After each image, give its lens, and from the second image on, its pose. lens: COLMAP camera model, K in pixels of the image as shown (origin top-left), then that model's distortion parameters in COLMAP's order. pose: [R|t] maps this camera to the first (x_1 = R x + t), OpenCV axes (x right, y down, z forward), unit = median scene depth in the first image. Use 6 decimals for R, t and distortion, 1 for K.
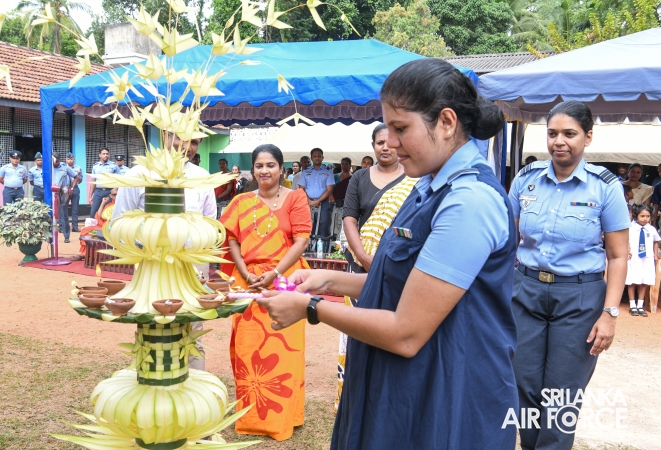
lens RADIAL K [[633.1, 0, 323.5], [0, 633.1, 232.2], [0, 0, 1]] dist [-0.027168, 0.000000]
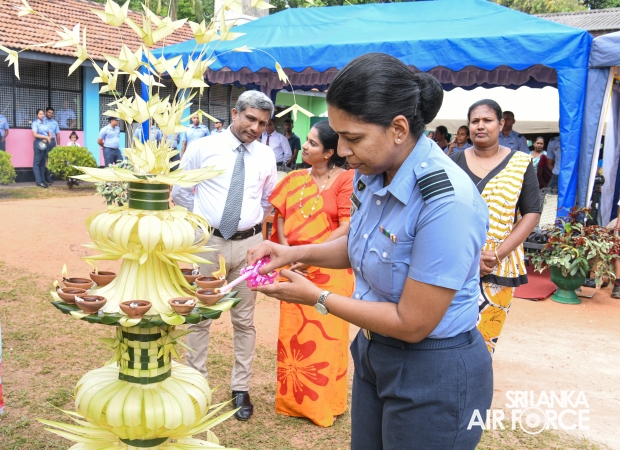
lens RADIAL K [[637.4, 0, 288.1], [0, 637.4, 232.5], [0, 0, 1]] dist [-0.026532, 0.000000]
pose [[0.974538, 0.051254, -0.218286, 0.090427], [-0.038186, 0.997240, 0.063674, -0.033411], [0.220947, -0.053717, 0.973805, 0.047659]]
